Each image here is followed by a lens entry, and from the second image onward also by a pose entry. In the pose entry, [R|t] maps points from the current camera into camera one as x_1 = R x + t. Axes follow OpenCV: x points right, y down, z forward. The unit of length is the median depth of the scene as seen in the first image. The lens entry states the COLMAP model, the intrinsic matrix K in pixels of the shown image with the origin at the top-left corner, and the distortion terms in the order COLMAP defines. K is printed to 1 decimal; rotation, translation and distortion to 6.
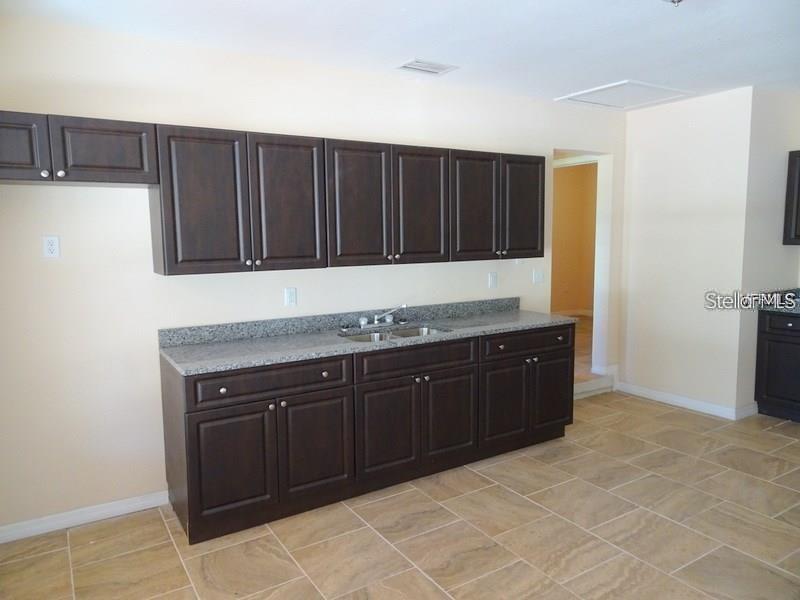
lens RADIAL K [[569.2, 0, 400.1], [0, 569.2, 293.0], [0, 0, 1]] dist [-0.001005, 0.004364]
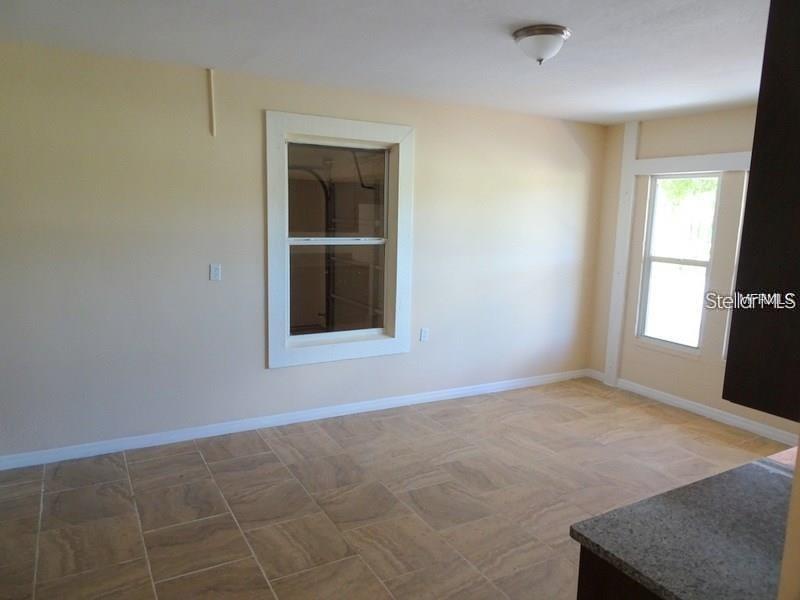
lens RADIAL K [[569.2, 0, 397.9], [0, 569.2, 298.7], [0, 0, 1]] dist [-0.001005, 0.004364]
pose [[-0.998449, -0.031175, 0.046117, 0.454660], [-0.018008, 0.964812, 0.262325, -0.186789], [-0.052672, 0.261088, -0.963877, 1.432970]]
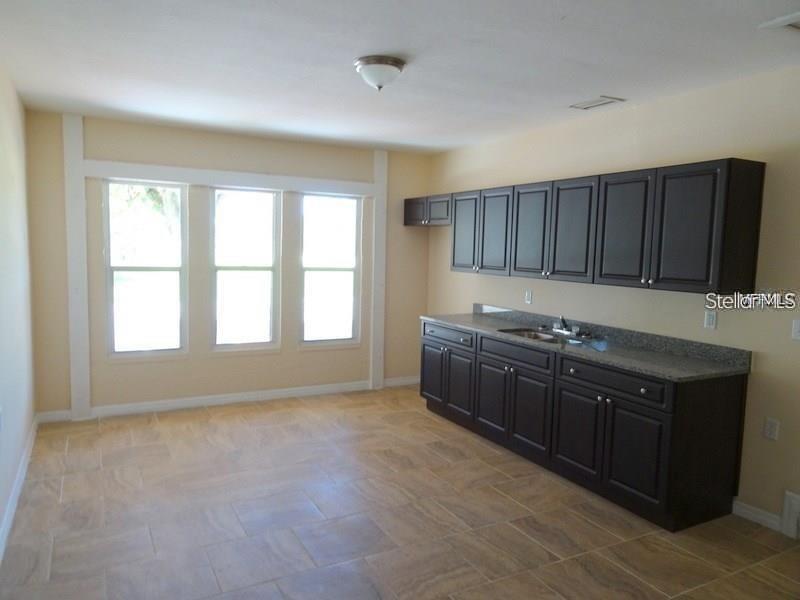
lens RADIAL K [[569.2, 0, 397.6], [0, 569.2, 305.0], [0, 0, 1]] dist [-0.001005, 0.004364]
pose [[-0.073041, 0.104045, -0.991887, 1.168219], [-0.142424, 0.983262, 0.113628, -0.083957], [0.987107, 0.149568, -0.057000, 0.742968]]
